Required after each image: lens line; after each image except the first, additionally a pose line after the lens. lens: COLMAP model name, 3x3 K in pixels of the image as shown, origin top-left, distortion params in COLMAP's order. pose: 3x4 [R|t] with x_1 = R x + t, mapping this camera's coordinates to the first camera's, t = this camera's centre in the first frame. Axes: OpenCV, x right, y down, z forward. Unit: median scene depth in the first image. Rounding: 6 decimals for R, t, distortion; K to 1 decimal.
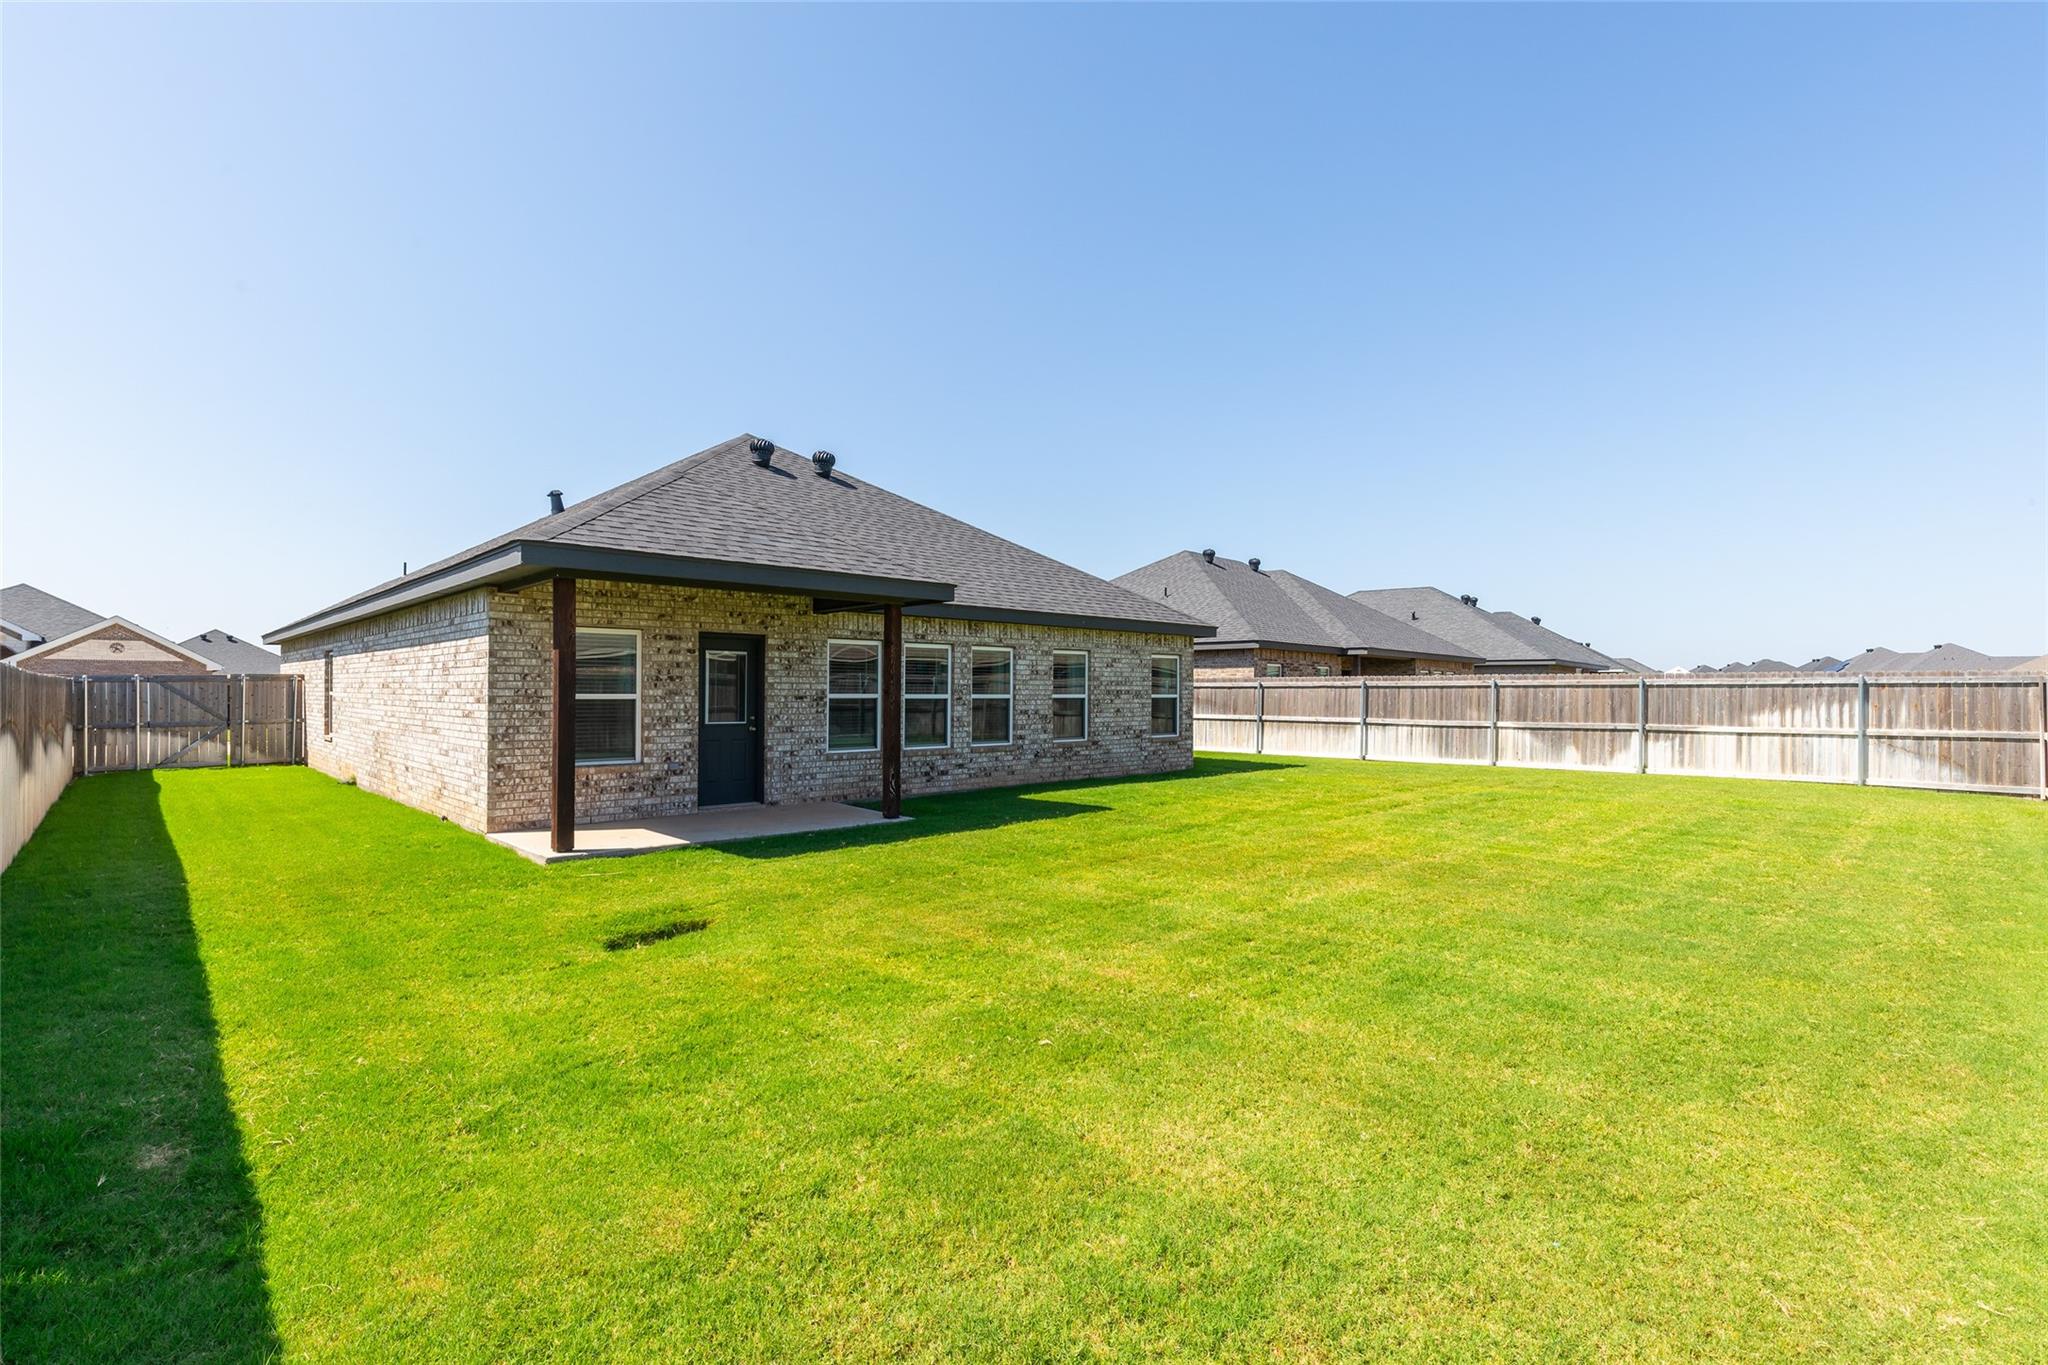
lens RADIAL K [[977.9, 0, 1016.4], [0, 977.9, 685.6], [0, 0, 1]] dist [0.000988, 0.000402]
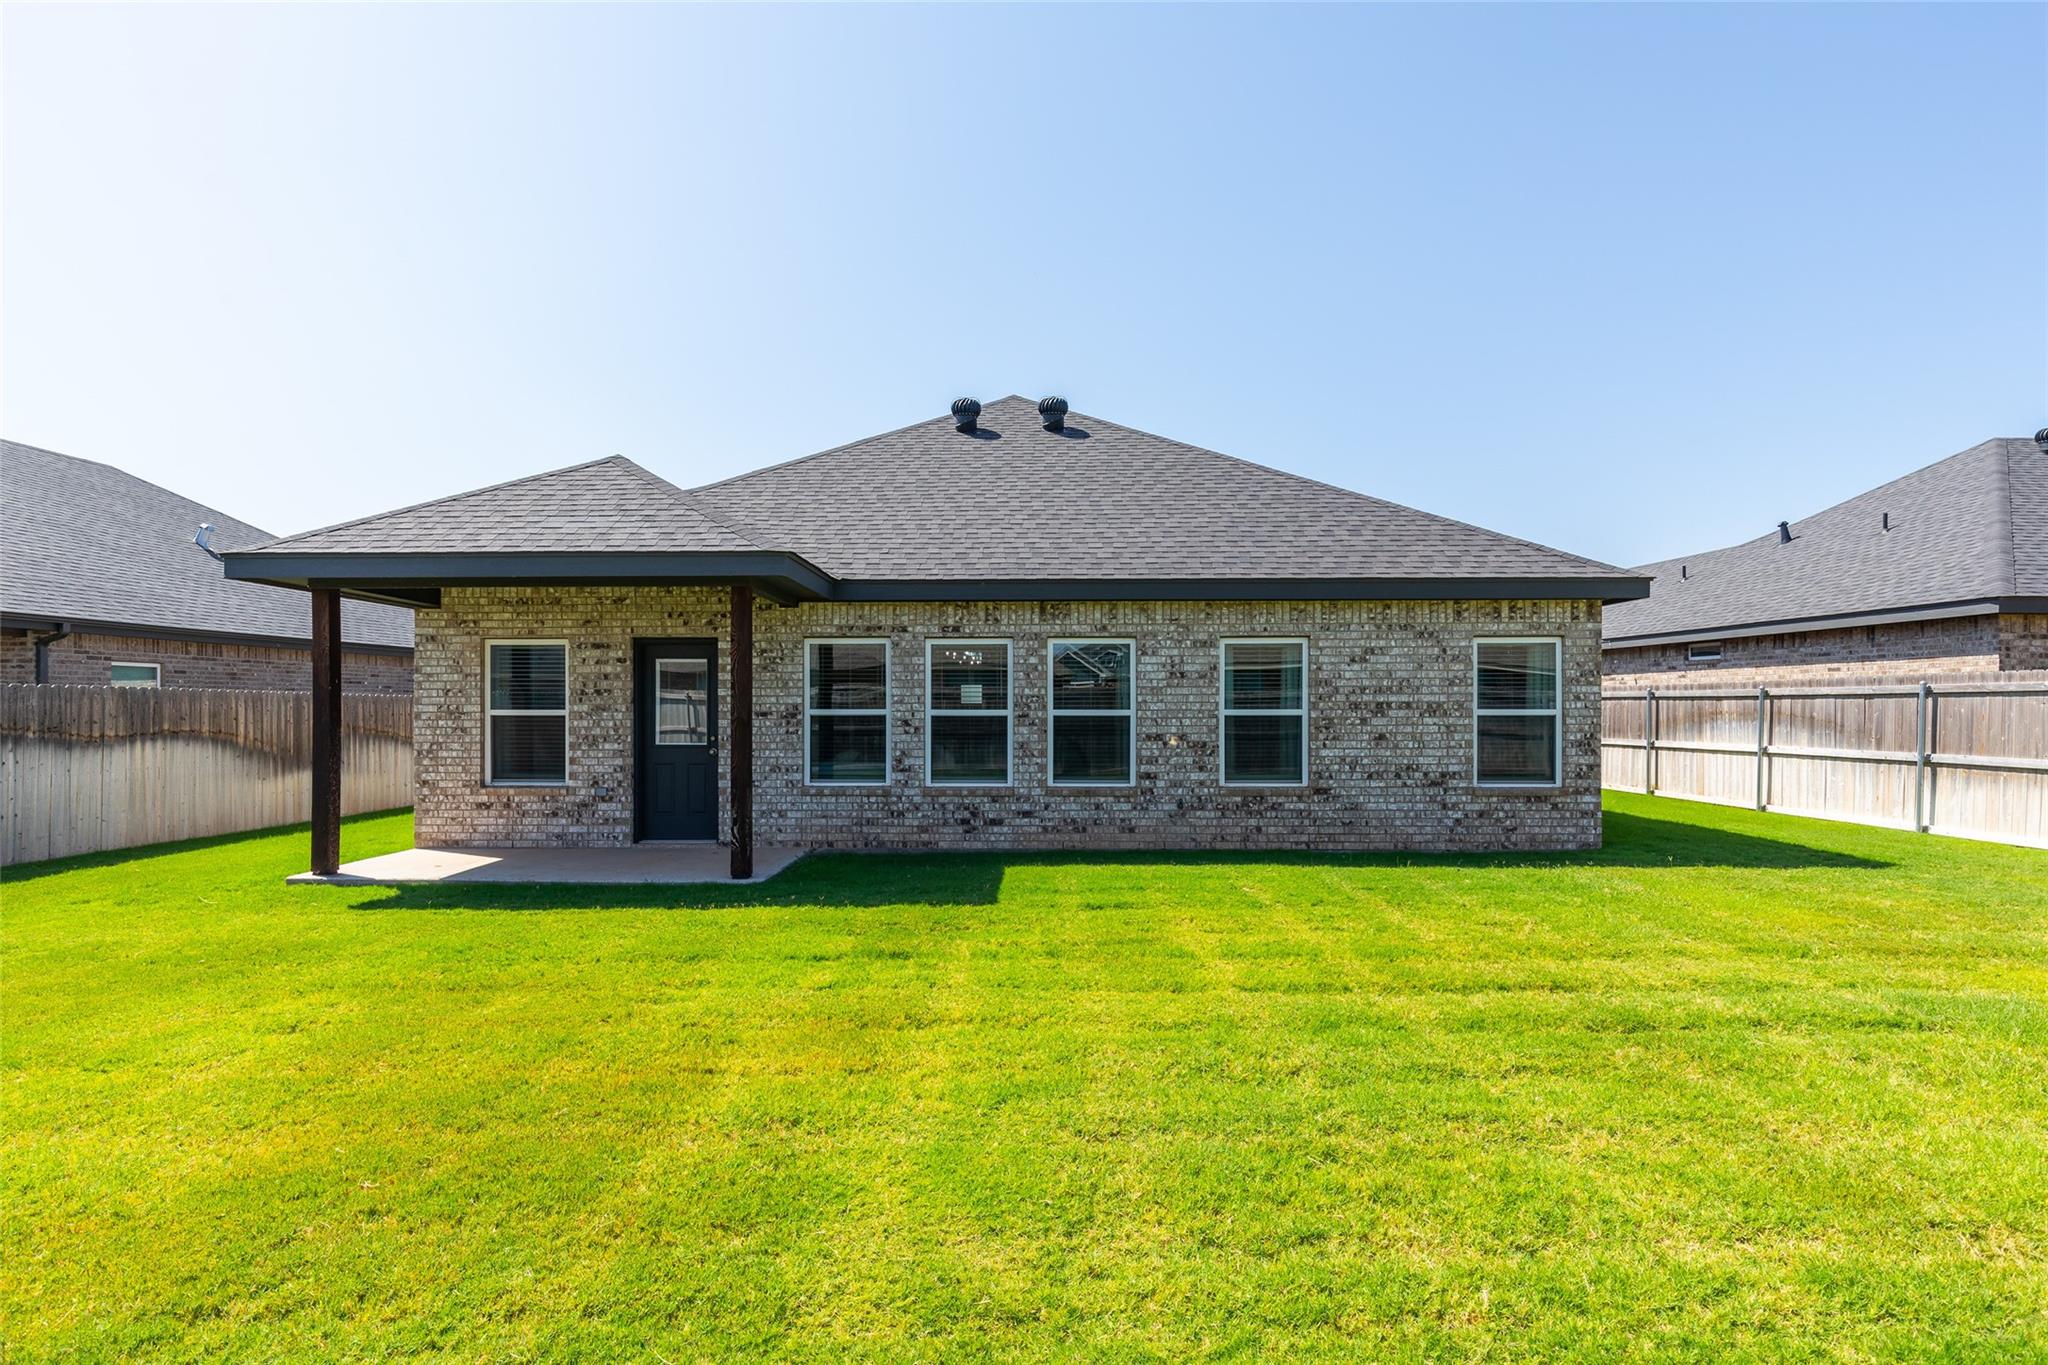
lens RADIAL K [[1064.2, 0, 1022.0], [0, 1064.2, 705.5], [0, 0, 1]] dist [0.003511, 0.000237]
pose [[0.697816, -0.004089, -0.716265, 0.525569], [0.007508, 0.999971, 0.001606, 0.005338], [0.716237, -0.006498, 0.697826, 0.526151]]
